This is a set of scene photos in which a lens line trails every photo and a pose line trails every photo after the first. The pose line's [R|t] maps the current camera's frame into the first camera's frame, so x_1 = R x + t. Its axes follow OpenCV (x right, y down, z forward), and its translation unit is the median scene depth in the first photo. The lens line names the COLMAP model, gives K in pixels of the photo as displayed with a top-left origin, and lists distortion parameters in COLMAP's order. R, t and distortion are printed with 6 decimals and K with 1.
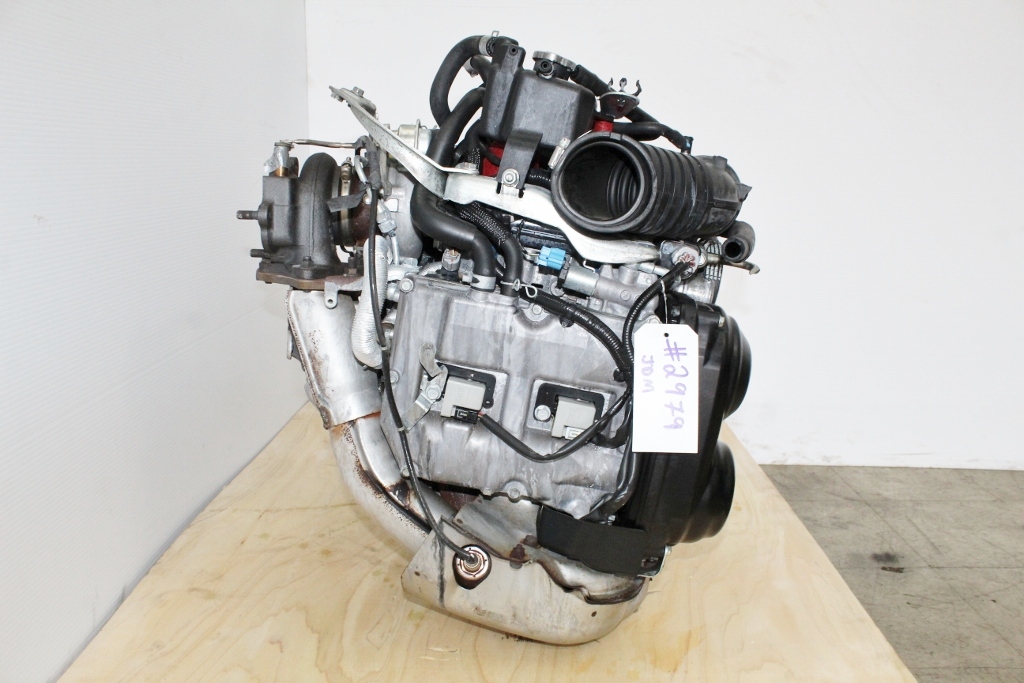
lens RADIAL K [[829.1, 0, 512.0], [0, 829.1, 341.5], [0, 0, 1]] dist [-0.152280, 0.112756]
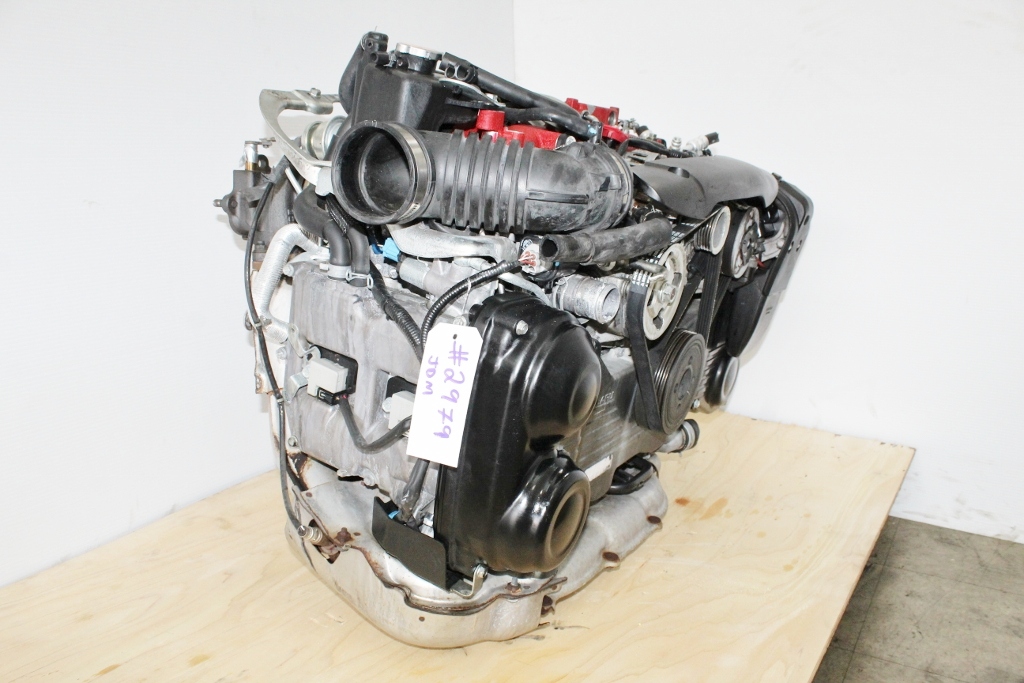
lens RADIAL K [[829.1, 0, 512.0], [0, 829.1, 341.5], [0, 0, 1]] dist [-0.152280, 0.112756]
pose [[0.862450, 0.099535, -0.496258, 0.674127], [-0.099881, 0.994662, 0.025915, -0.031563], [0.496189, 0.027217, 0.867788, 0.212860]]
